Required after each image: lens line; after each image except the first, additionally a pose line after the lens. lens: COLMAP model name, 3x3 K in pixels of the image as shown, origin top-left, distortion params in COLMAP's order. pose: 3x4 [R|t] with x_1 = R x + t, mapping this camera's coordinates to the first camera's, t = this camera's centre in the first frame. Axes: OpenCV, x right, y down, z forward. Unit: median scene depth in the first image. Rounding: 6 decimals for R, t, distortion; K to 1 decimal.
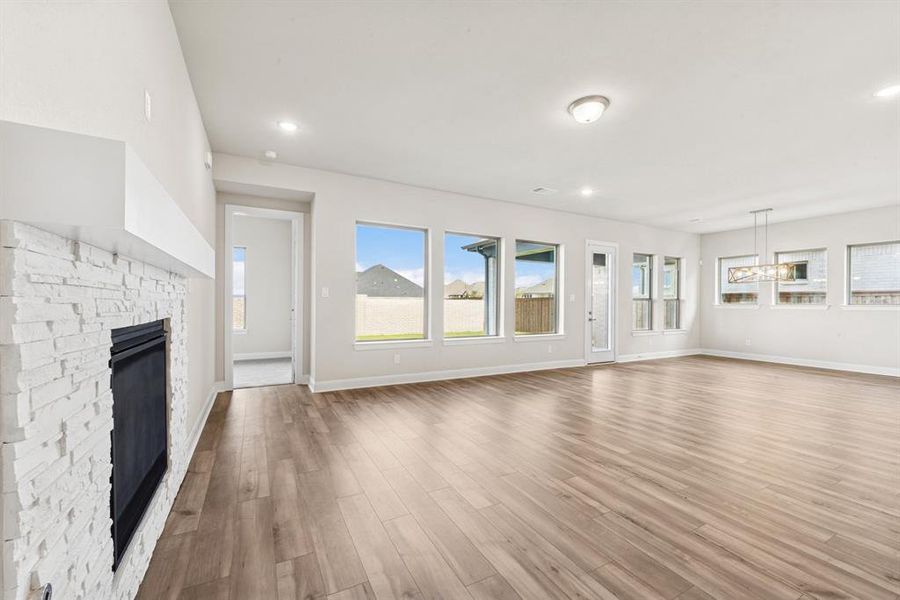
lens RADIAL K [[363.4, 0, 442.5], [0, 363.4, 306.2], [0, 0, 1]] dist [-0.004745, -0.000120]
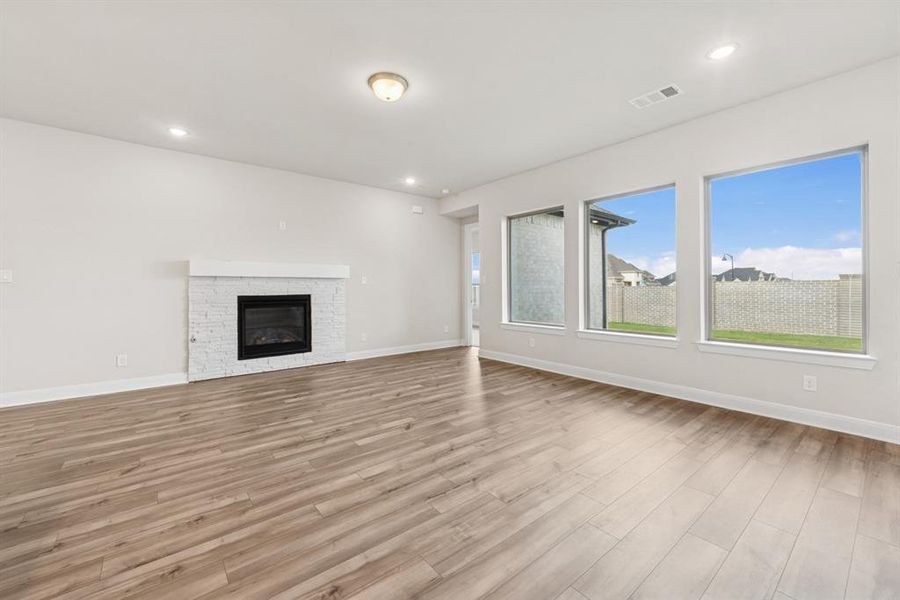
lens RADIAL K [[363.4, 0, 454.5], [0, 363.4, 286.5], [0, 0, 1]] dist [-0.004745, -0.000120]
pose [[0.218451, -0.010107, -0.975796, 0.676985], [-0.004396, 0.999926, -0.011341, 0.001760], [0.975838, 0.006768, 0.218391, 0.470266]]
